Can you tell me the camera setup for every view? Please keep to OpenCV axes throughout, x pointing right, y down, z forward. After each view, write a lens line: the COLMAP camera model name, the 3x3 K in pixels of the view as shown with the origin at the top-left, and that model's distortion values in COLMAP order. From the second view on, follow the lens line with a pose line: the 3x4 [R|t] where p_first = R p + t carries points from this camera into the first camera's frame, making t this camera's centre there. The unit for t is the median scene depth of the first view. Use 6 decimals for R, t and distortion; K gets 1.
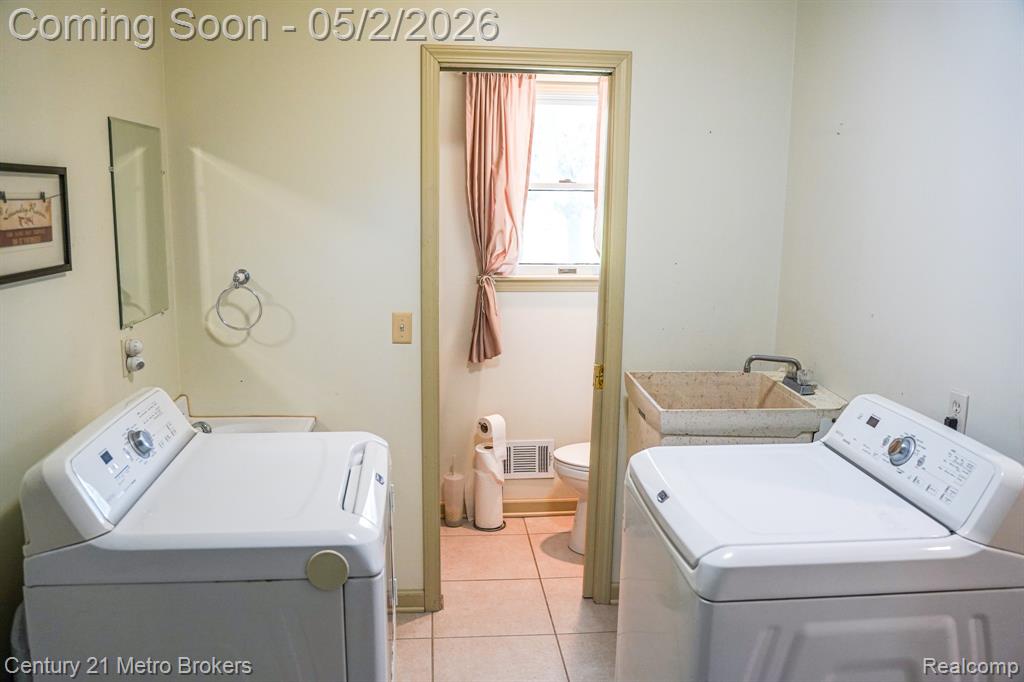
lens RADIAL K [[838.8, 0, 510.5], [0, 838.8, 341.5], [0, 0, 1]] dist [-0.098596, 0.035296]
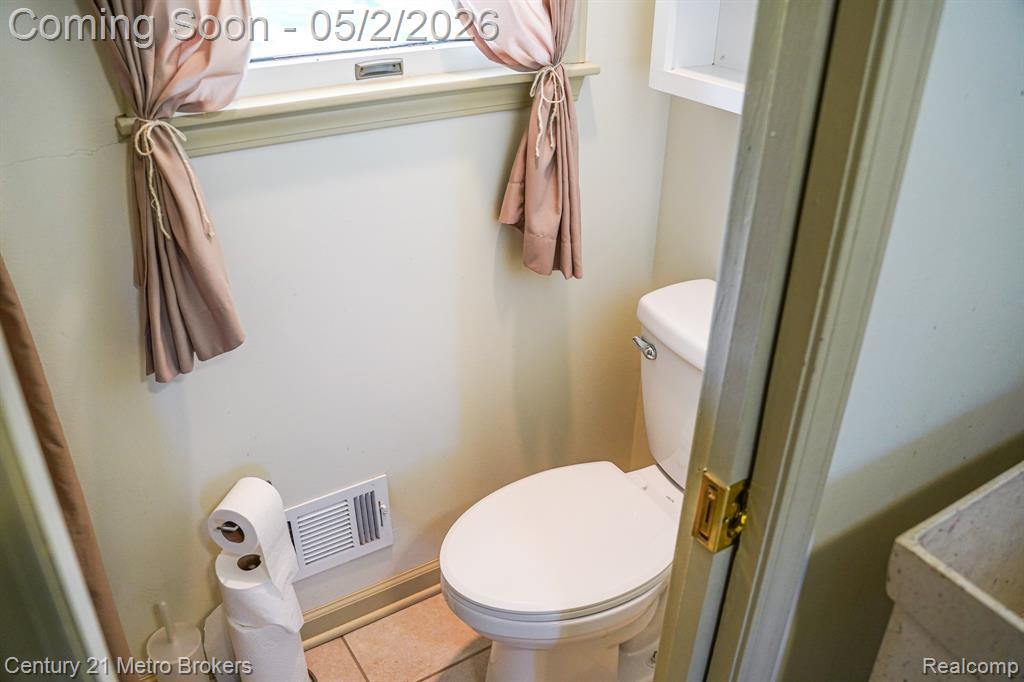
lens RADIAL K [[838.8, 0, 515.2], [0, 838.8, 340.7], [0, 0, 1]] dist [-0.098596, 0.035296]
pose [[0.894247, -0.215436, 0.392313, -0.044744], [0.079470, 0.939032, 0.334518, -0.091408], [-0.440462, -0.267965, 0.856848, 0.656622]]
